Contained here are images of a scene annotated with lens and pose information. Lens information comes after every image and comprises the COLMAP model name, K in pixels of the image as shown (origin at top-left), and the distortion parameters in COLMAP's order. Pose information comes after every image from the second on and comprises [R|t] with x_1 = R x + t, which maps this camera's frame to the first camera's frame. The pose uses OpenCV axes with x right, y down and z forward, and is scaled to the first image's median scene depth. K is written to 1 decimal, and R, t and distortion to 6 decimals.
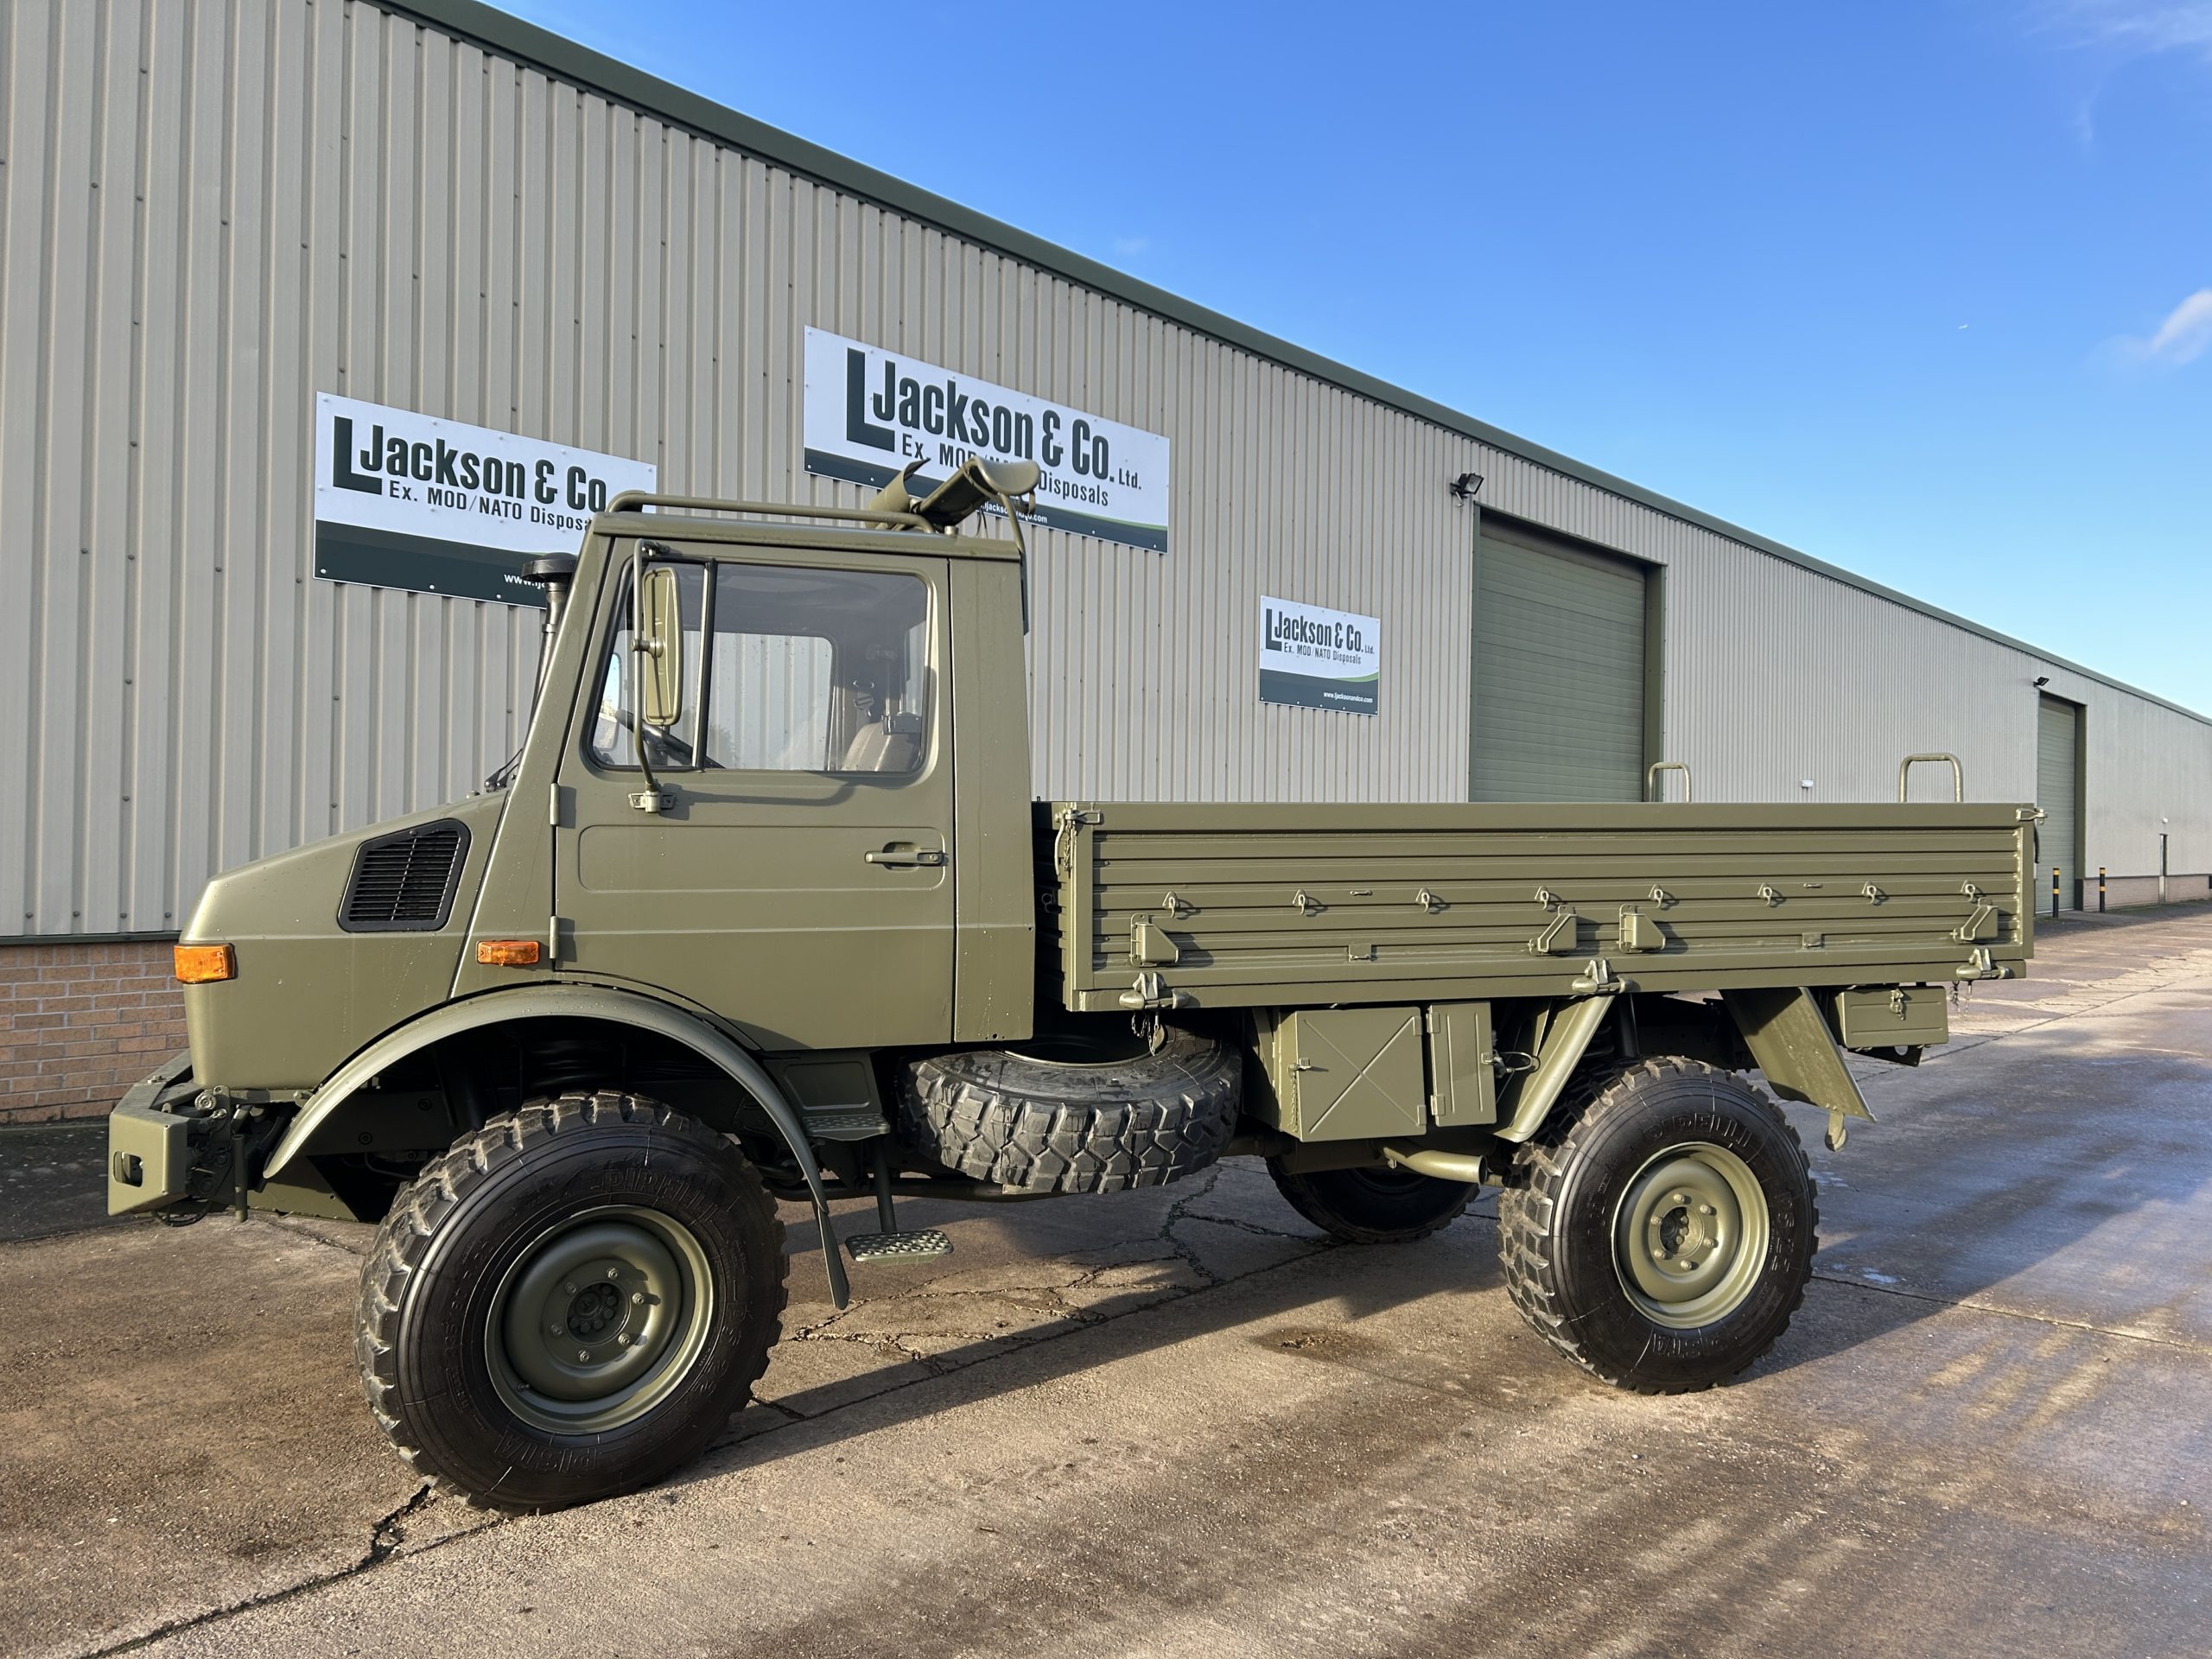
lens RADIAL K [[1636.4, 0, 1105.9], [0, 1636.4, 837.5], [0, 0, 1]] dist [0.067474, -0.083973]
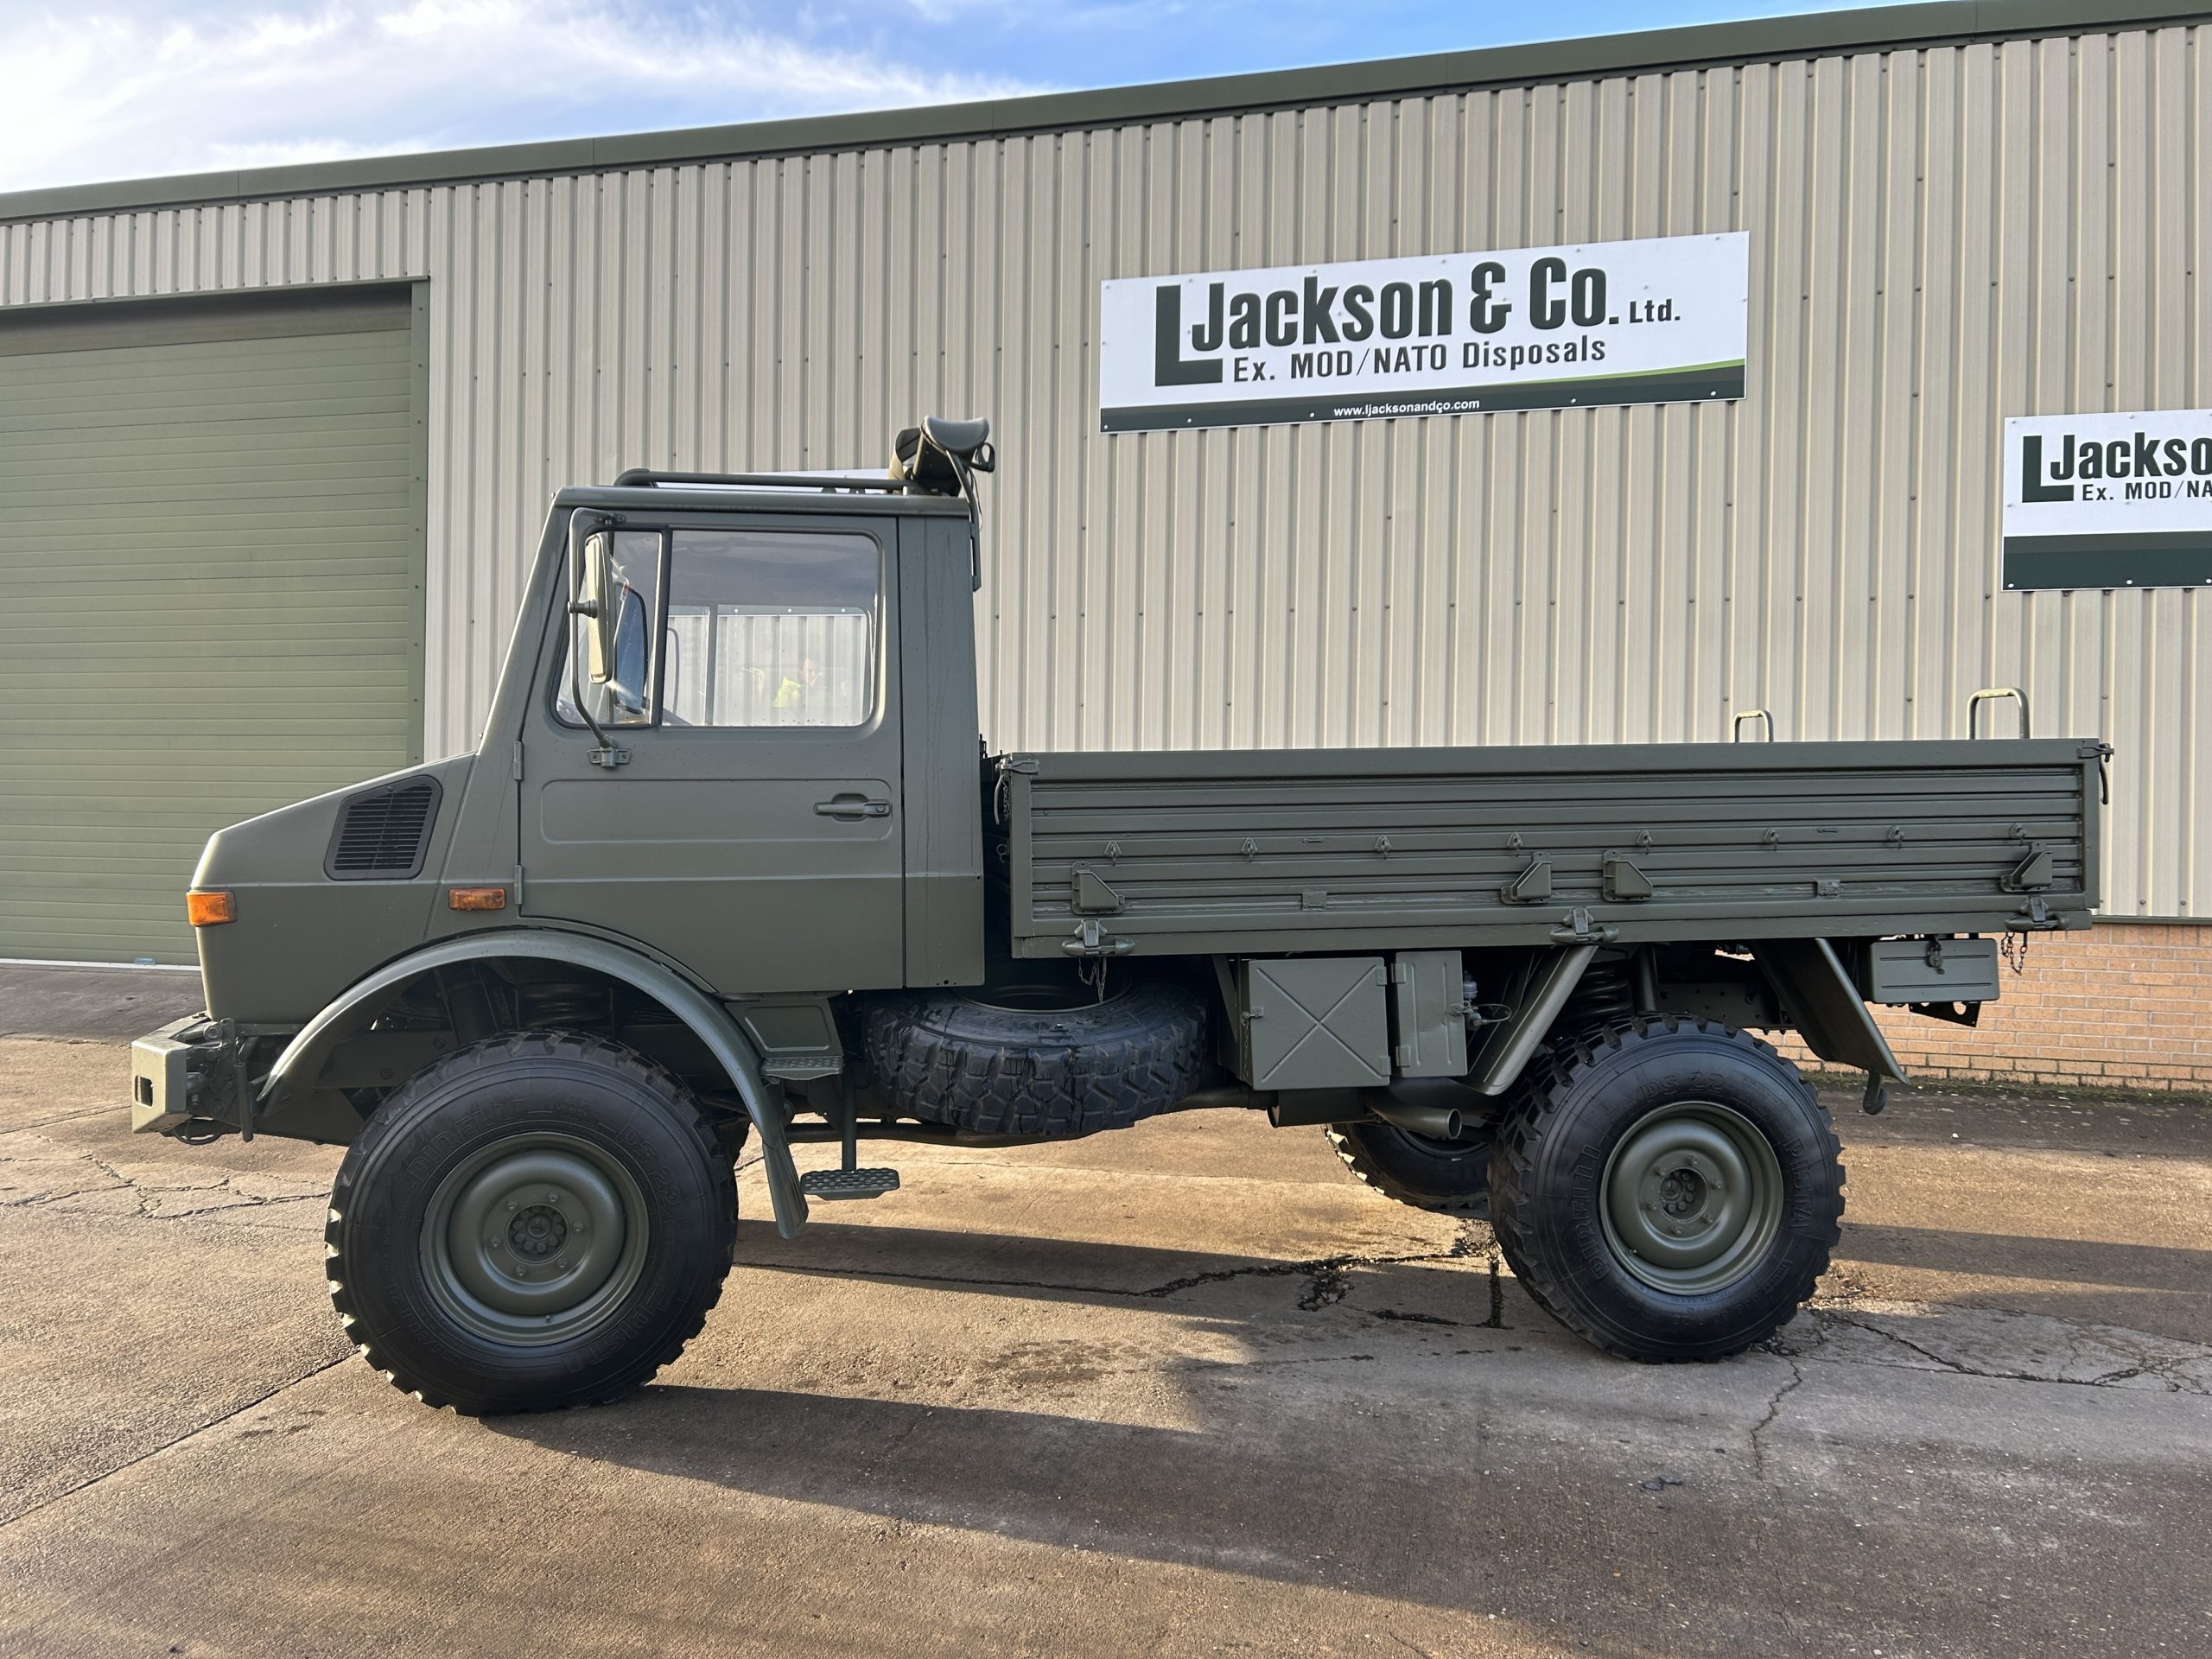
lens RADIAL K [[1654.0, 0, 1095.3], [0, 1654.0, 826.6], [0, 0, 1]] dist [0.073182, -0.086265]
pose [[0.447802, -0.003532, -0.894126, 0.673615], [-0.004322, 0.999972, -0.006115, 0.014466], [0.894122, 0.006603, 0.447774, 0.551855]]
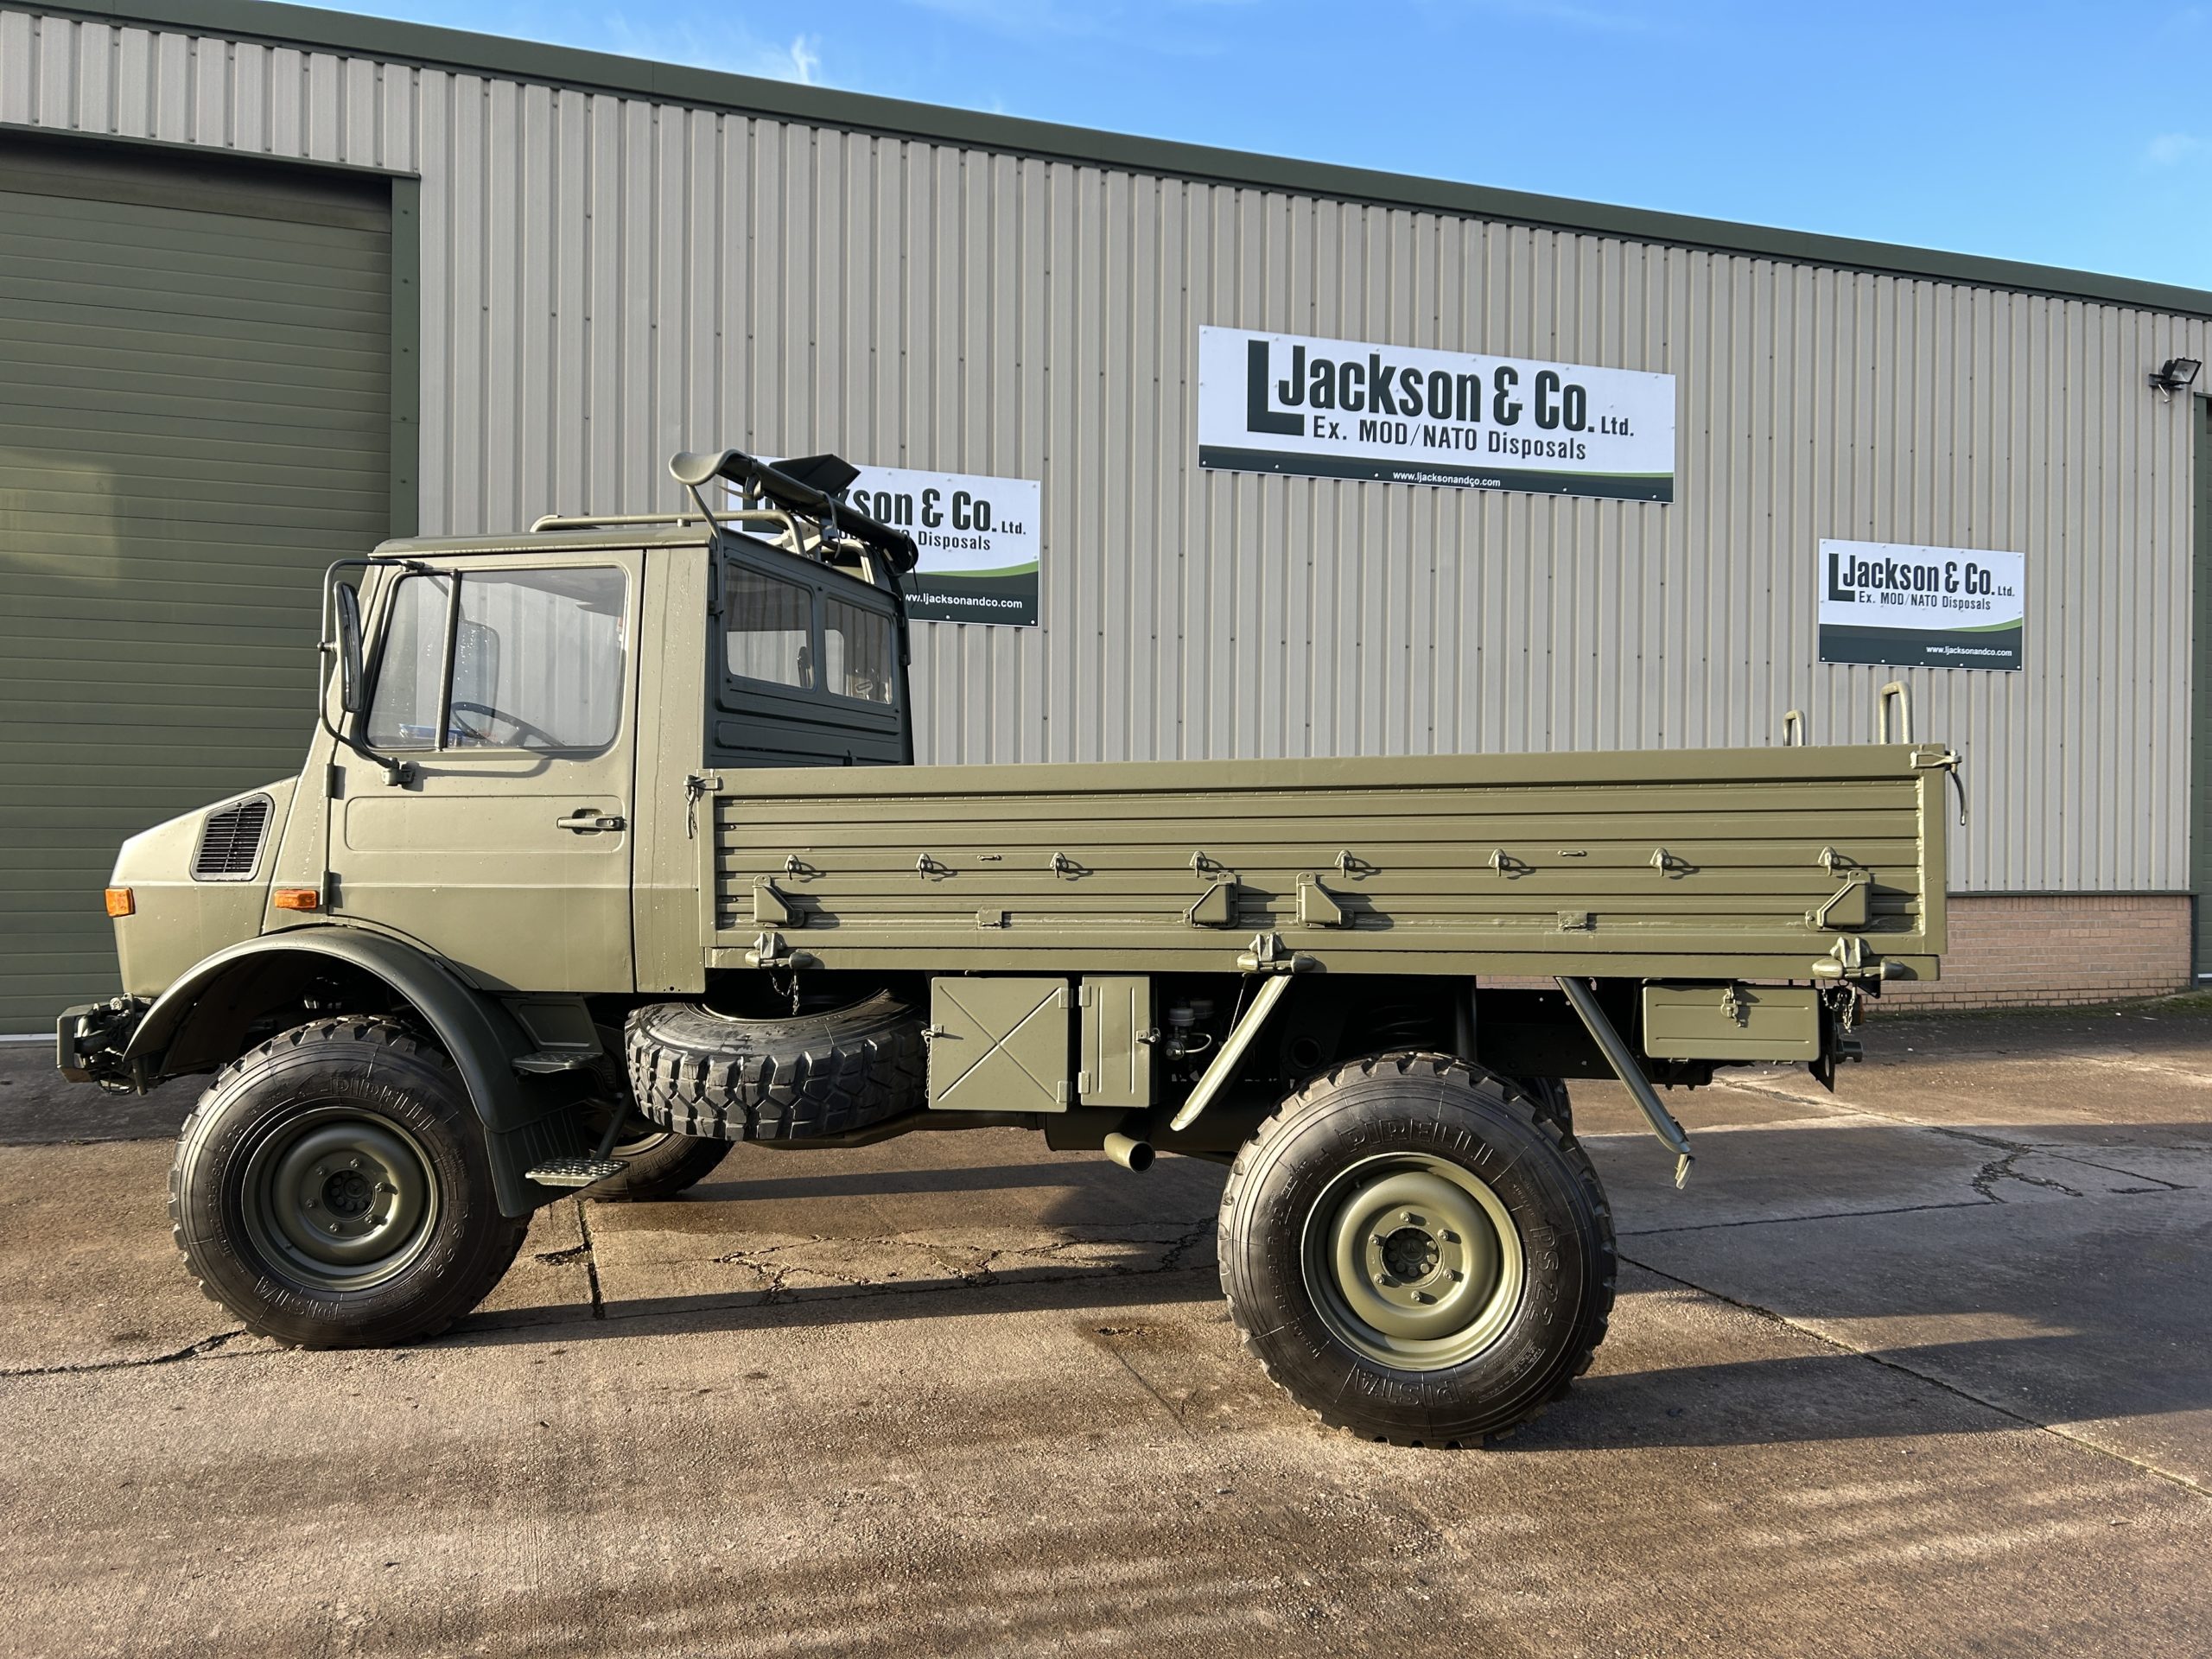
lens RADIAL K [[1632.8, 0, 1088.2], [0, 1632.8, 845.0], [0, 0, 1]] dist [0.071610, -0.092109]
pose [[0.860001, -0.003054, -0.510283, 0.275001], [0.005967, 0.999974, 0.004073, 0.009008], [0.510257, -0.006547, 0.859997, 0.078938]]
